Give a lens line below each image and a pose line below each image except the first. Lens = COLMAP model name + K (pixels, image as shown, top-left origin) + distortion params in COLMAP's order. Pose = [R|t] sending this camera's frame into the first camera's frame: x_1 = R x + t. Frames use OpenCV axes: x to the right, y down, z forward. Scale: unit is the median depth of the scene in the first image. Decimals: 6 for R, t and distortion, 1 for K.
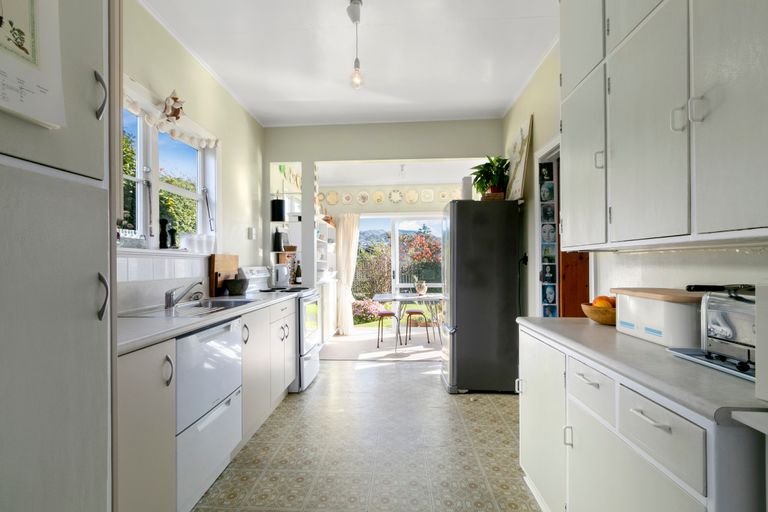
lens RADIAL K [[355.8, 0, 382.0], [0, 355.8, 264.4], [0, 0, 1]] dist [-0.000383, -0.000092]
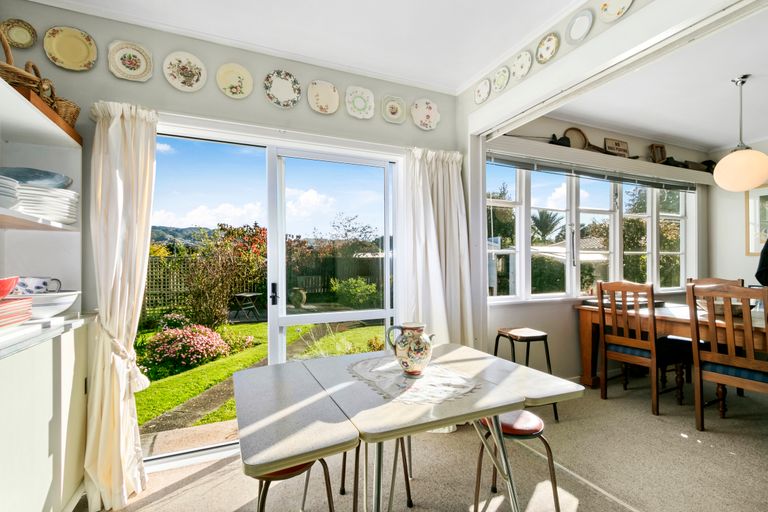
lens RADIAL K [[355.8, 0, 382.0], [0, 355.8, 264.4], [0, 0, 1]] dist [-0.000383, -0.000092]
pose [[0.895043, 0.006286, 0.445935, -0.059036], [-0.003717, 0.999971, -0.006636, -0.000522], [-0.445964, 0.004282, 0.895041, 1.035543]]
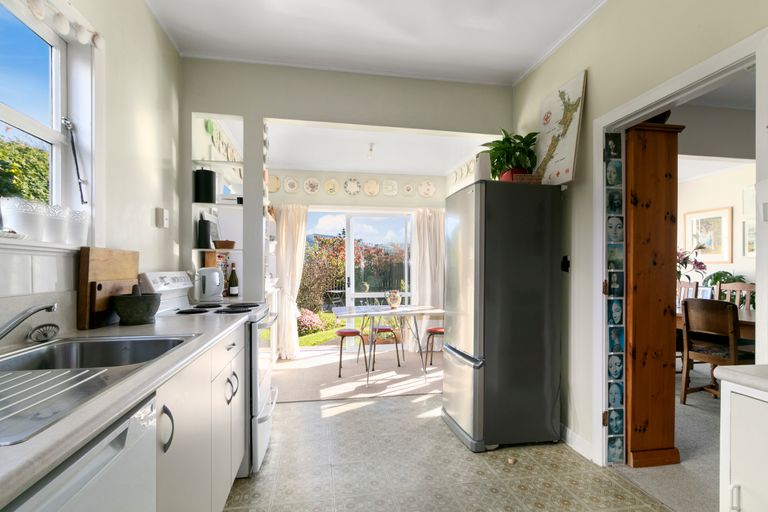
lens RADIAL K [[357.2, 0, 383.1], [0, 357.2, 271.7], [0, 0, 1]] dist [0.002013, -0.000470]
pose [[0.973374, 0.006885, 0.229119, -0.134736], [-0.008183, 0.999955, 0.004715, 0.000841], [-0.229076, -0.006465, 0.973387, 0.308076]]
